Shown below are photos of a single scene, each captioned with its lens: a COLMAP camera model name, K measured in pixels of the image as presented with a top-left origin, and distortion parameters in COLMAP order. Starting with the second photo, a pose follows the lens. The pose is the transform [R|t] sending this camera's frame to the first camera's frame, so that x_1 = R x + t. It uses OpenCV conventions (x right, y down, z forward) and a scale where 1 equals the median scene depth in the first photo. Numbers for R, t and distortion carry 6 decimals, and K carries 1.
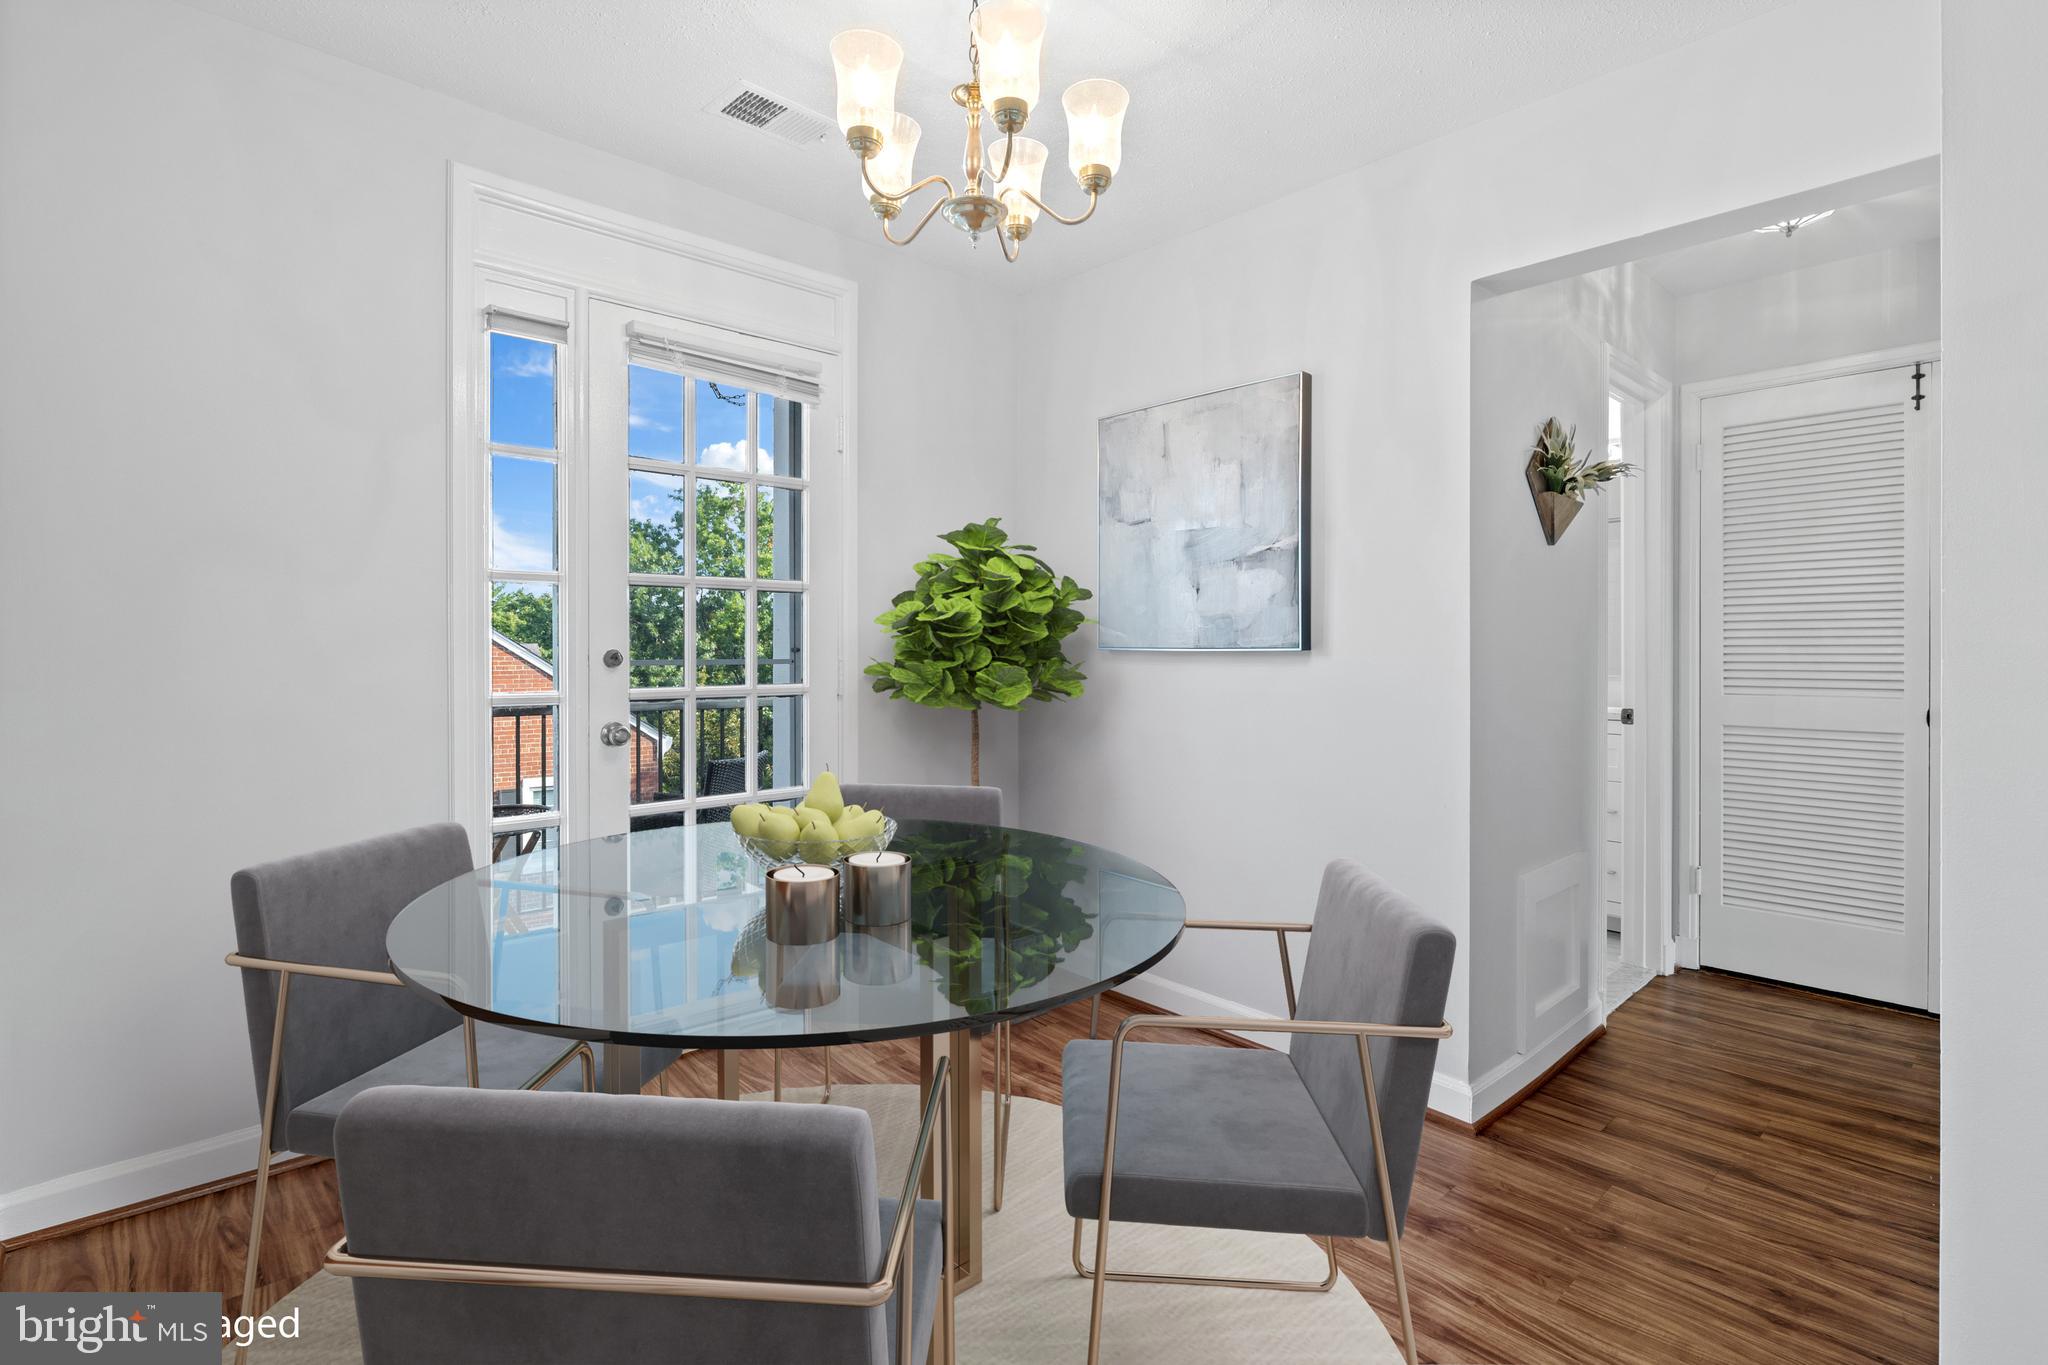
lens RADIAL K [[971.9, 0, 1001.9], [0, 971.9, 652.9], [0, 0, 1]] dist [-0.004331, -0.001032]
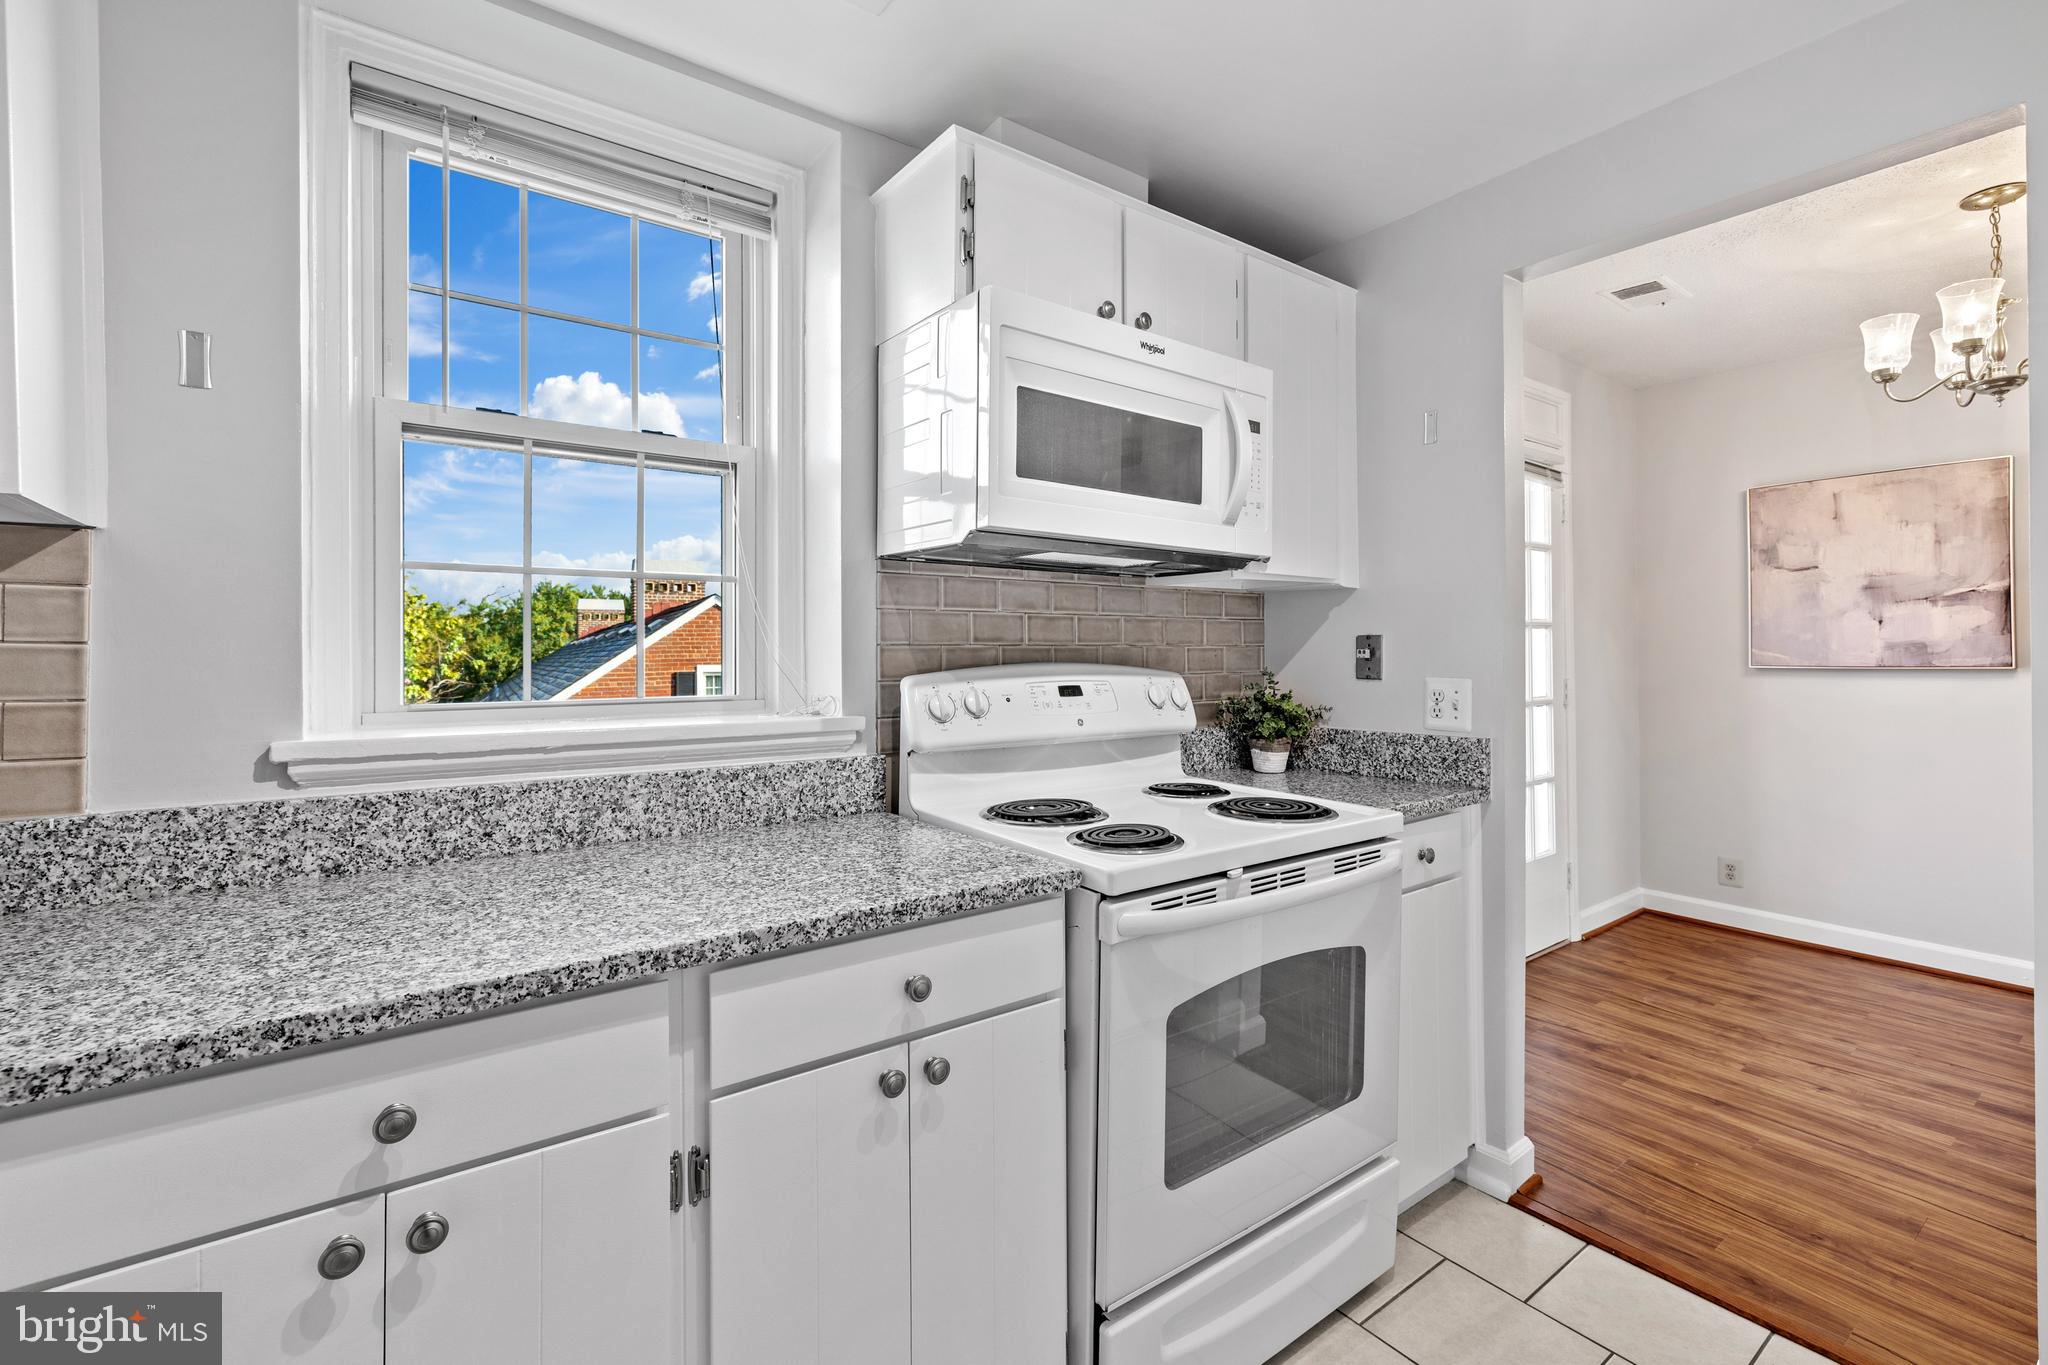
lens RADIAL K [[872.8, 0, 1029.3], [0, 872.8, 661.4], [0, 0, 1]] dist [0.000329, -0.000287]
pose [[0.994671, -0.012747, -0.102313, -0.820668], [0.013013, 0.999913, 0.001924, -0.029322], [0.102279, -0.003245, 0.994750, -0.279756]]
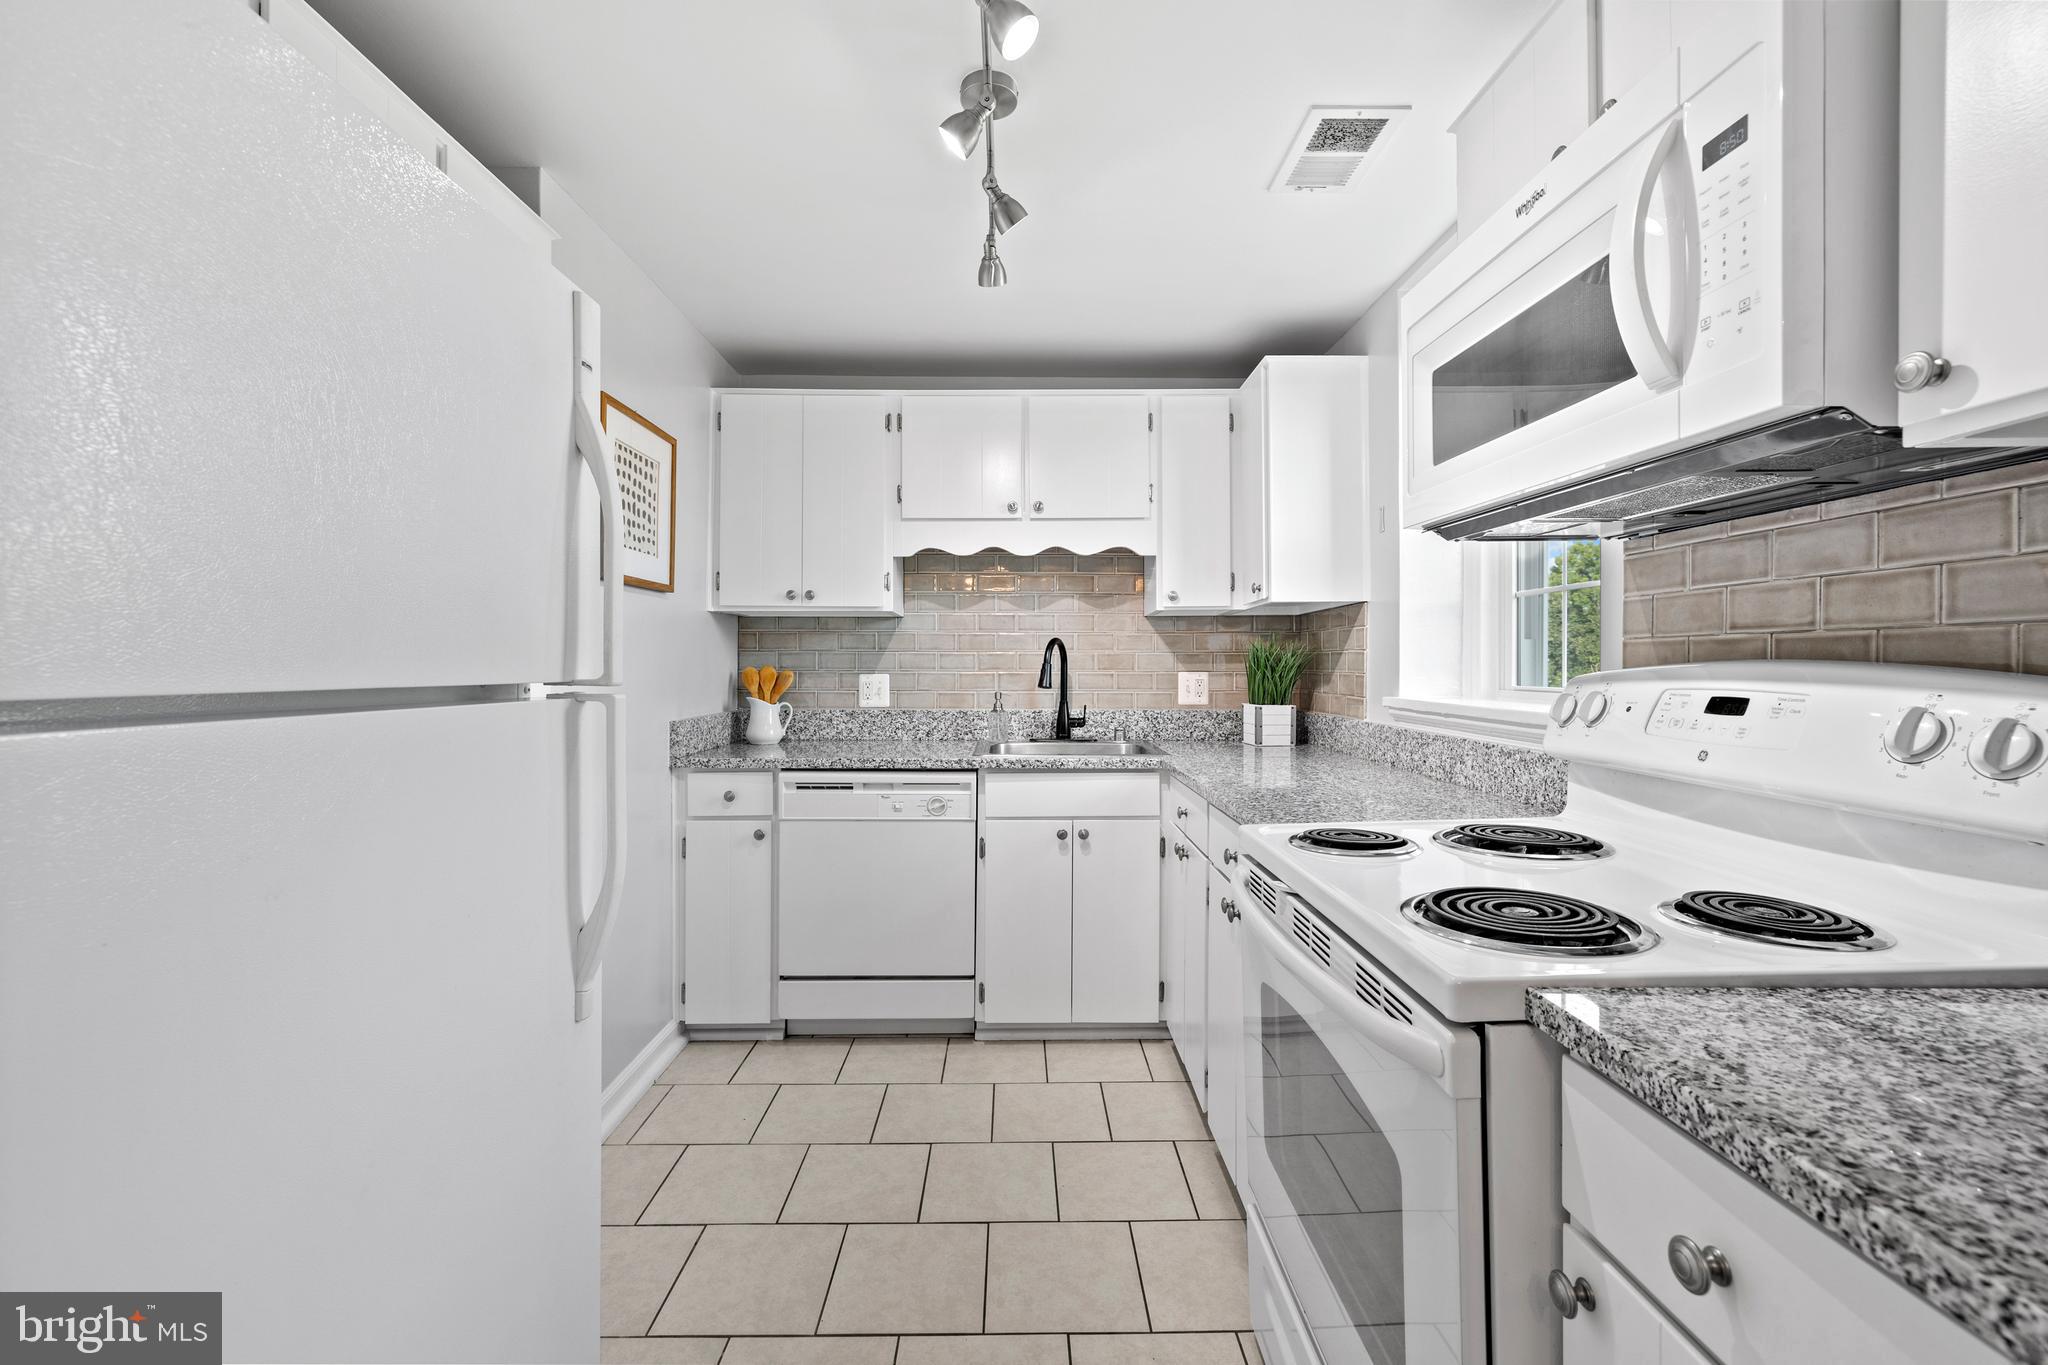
lens RADIAL K [[872.8, 0, 1032.3], [0, 872.8, 670.2], [0, 0, 1]] dist [0.000329, -0.000287]
pose [[-0.661177, -0.003249, -0.750223, -0.335721], [-0.007447, 0.999970, 0.002232, -0.020350], [0.750193, 0.007063, -0.661181, 0.412933]]
